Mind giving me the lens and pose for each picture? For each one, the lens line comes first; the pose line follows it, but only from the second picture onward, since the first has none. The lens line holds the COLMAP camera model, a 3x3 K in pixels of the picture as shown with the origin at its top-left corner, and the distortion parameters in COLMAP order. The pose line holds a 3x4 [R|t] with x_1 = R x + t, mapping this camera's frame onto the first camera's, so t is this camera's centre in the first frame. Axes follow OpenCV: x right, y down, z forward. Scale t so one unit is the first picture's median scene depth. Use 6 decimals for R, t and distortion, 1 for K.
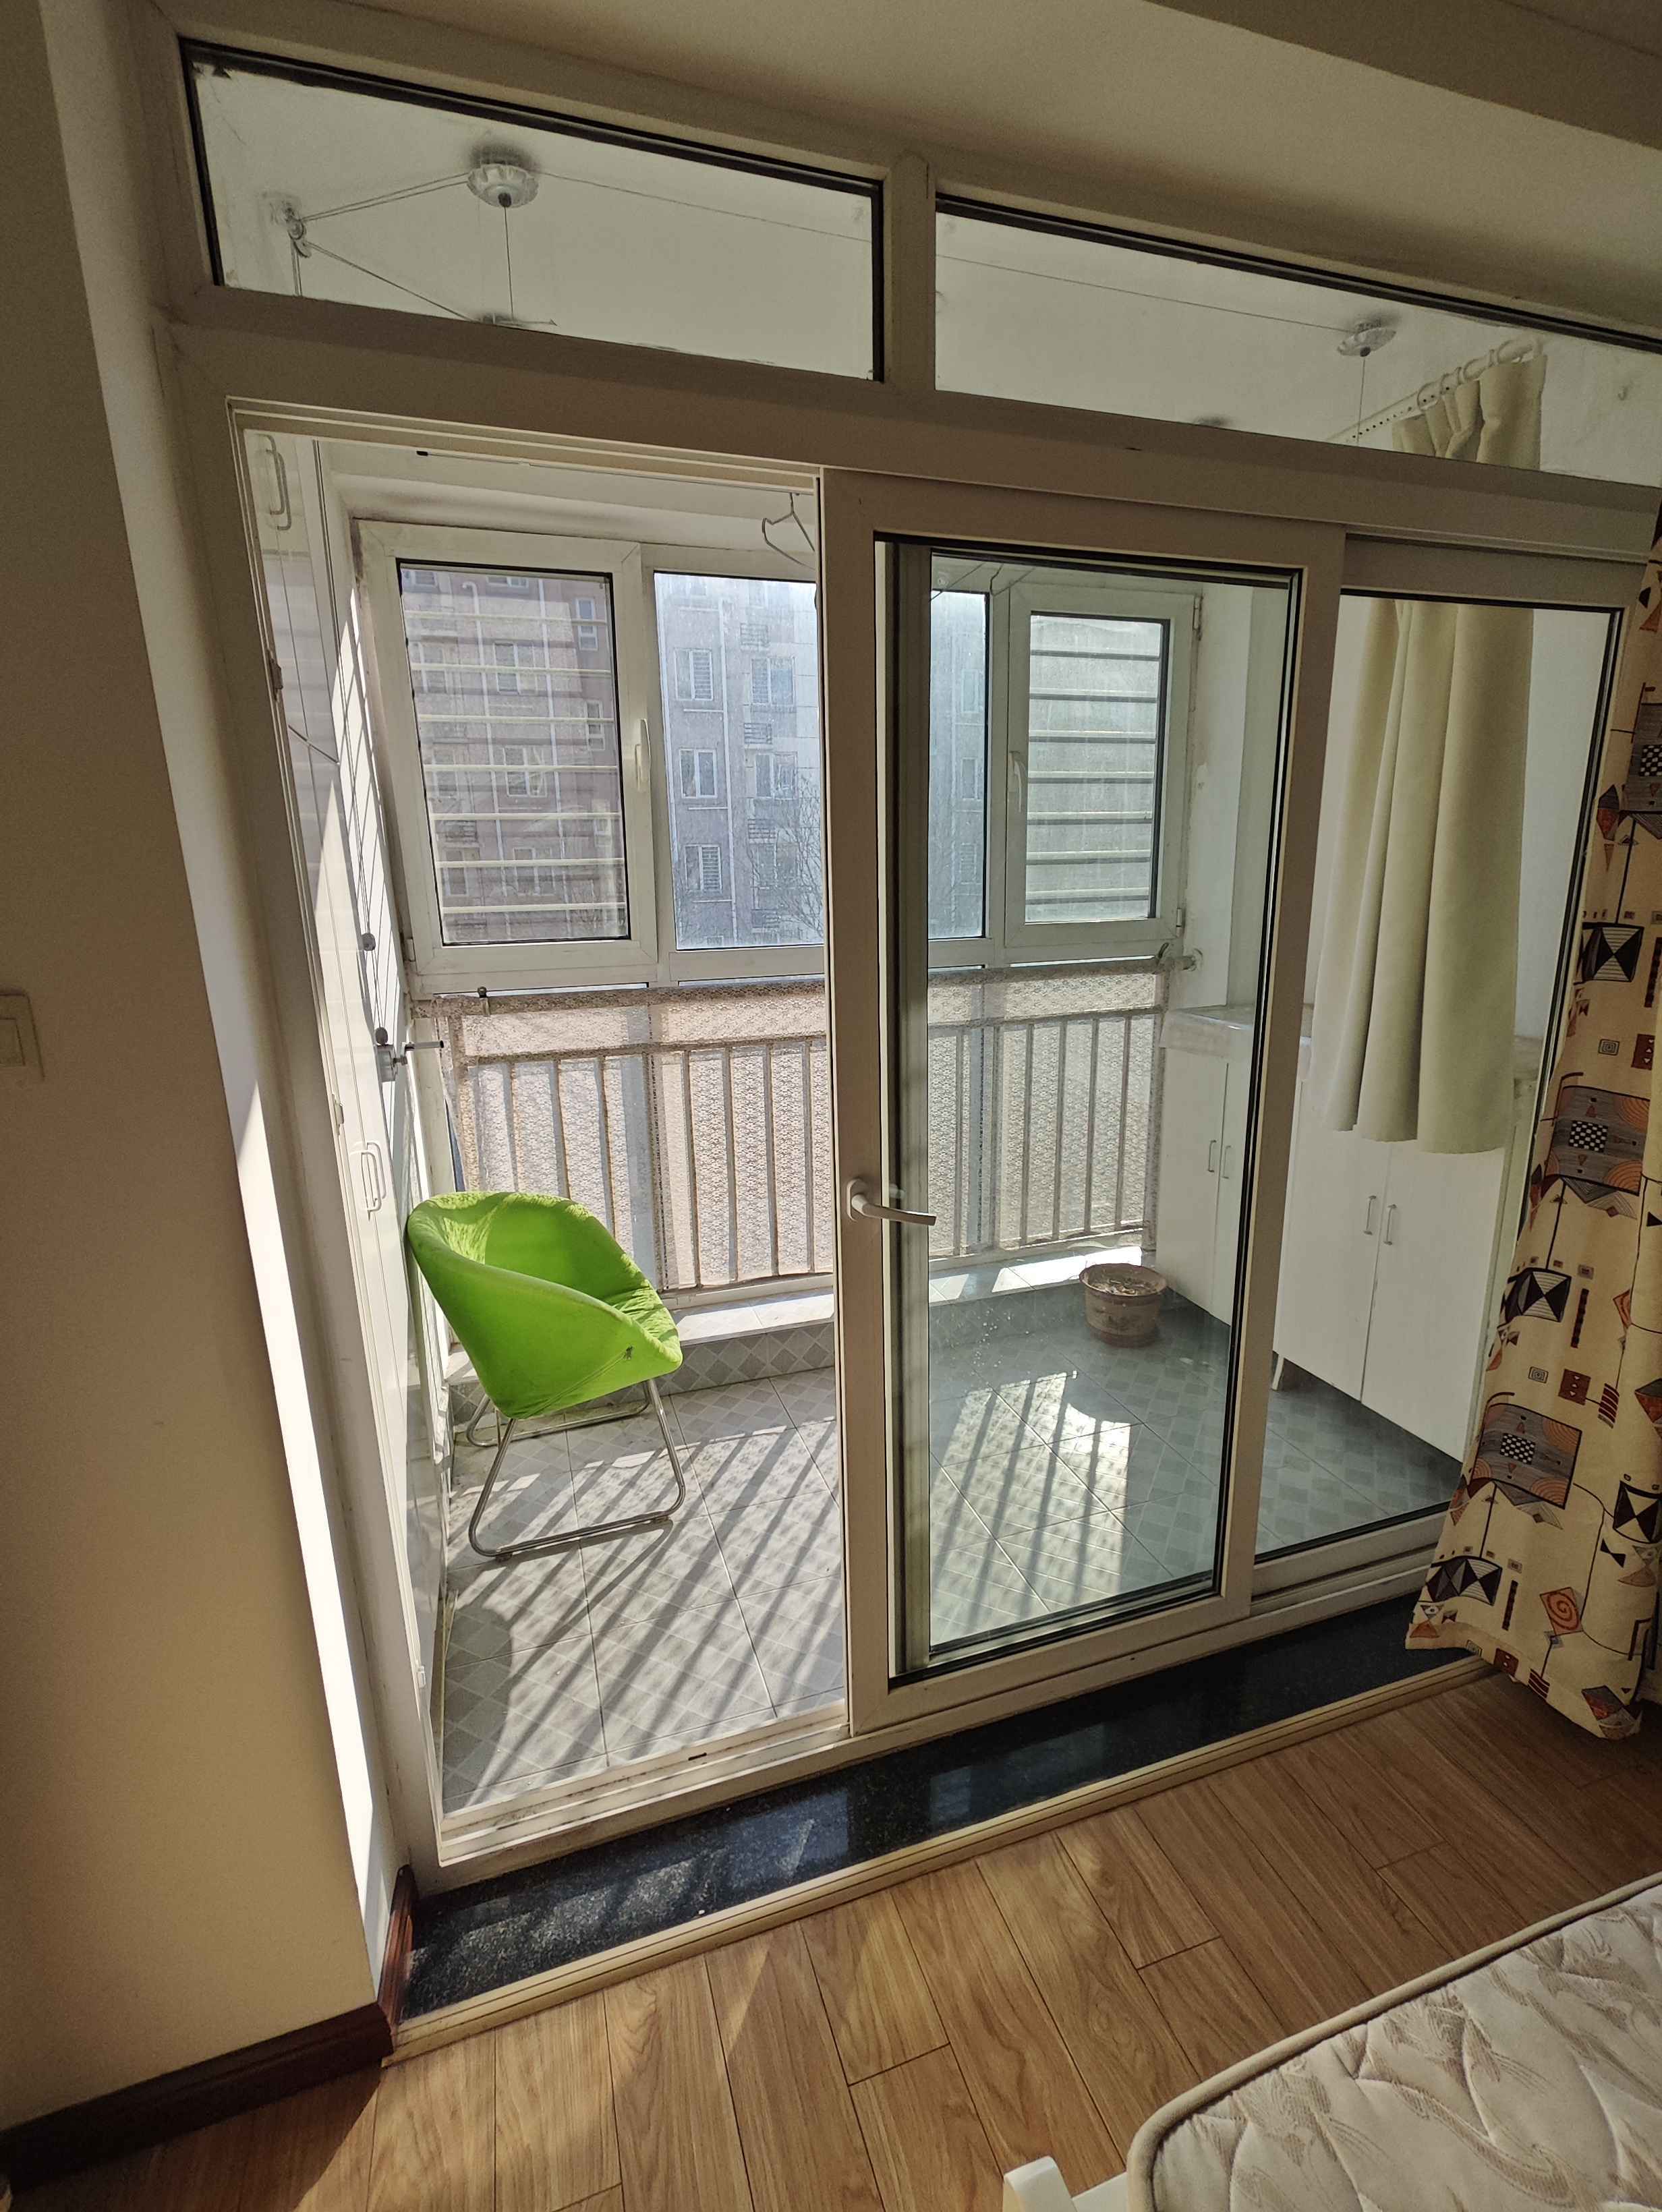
lens RADIAL K [[1004.8, 0, 831.0], [0, 1004.8, 1106.0], [0, 0, 1]] dist [-0.001631, 0.000020]
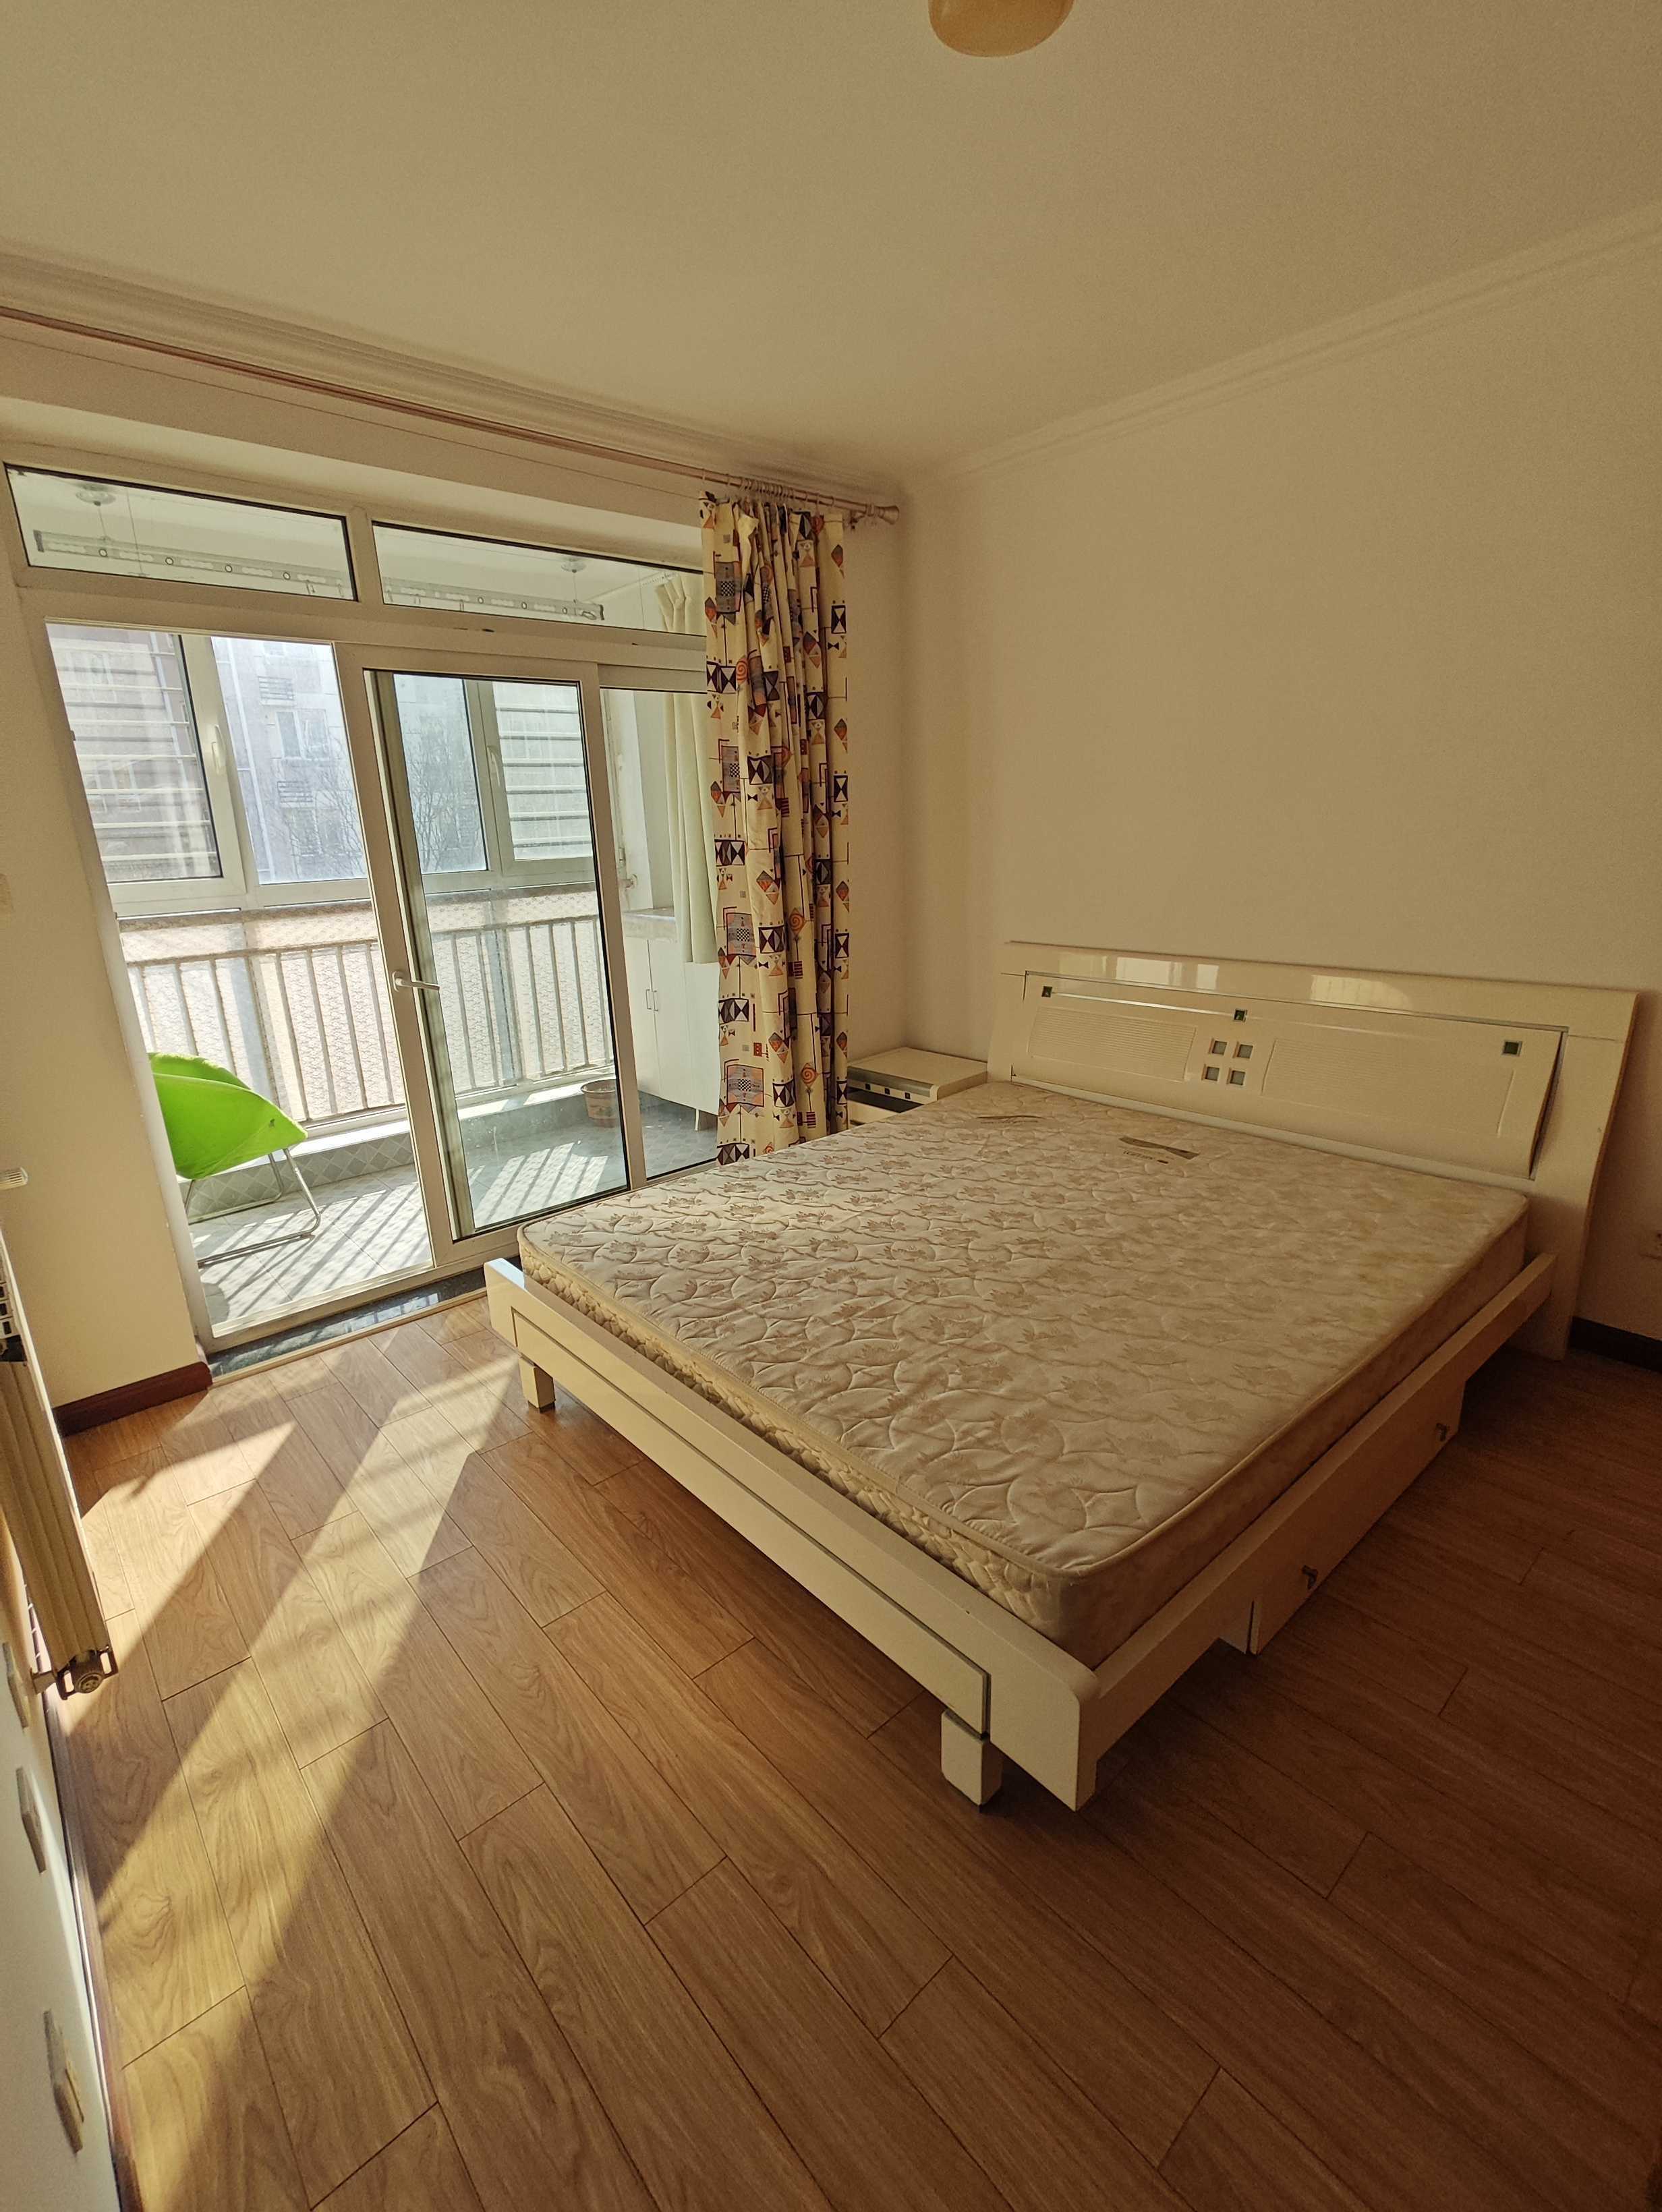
lens RADIAL K [[1004.8, 0, 831.0], [0, 1004.8, 1106.0], [0, 0, 1]] dist [-0.001631, 0.000020]
pose [[0.918238, -0.122101, 0.376736, 0.017379], [0.108496, 0.992449, 0.057213, 0.173261], [-0.380877, -0.011661, 0.924552, -0.671073]]
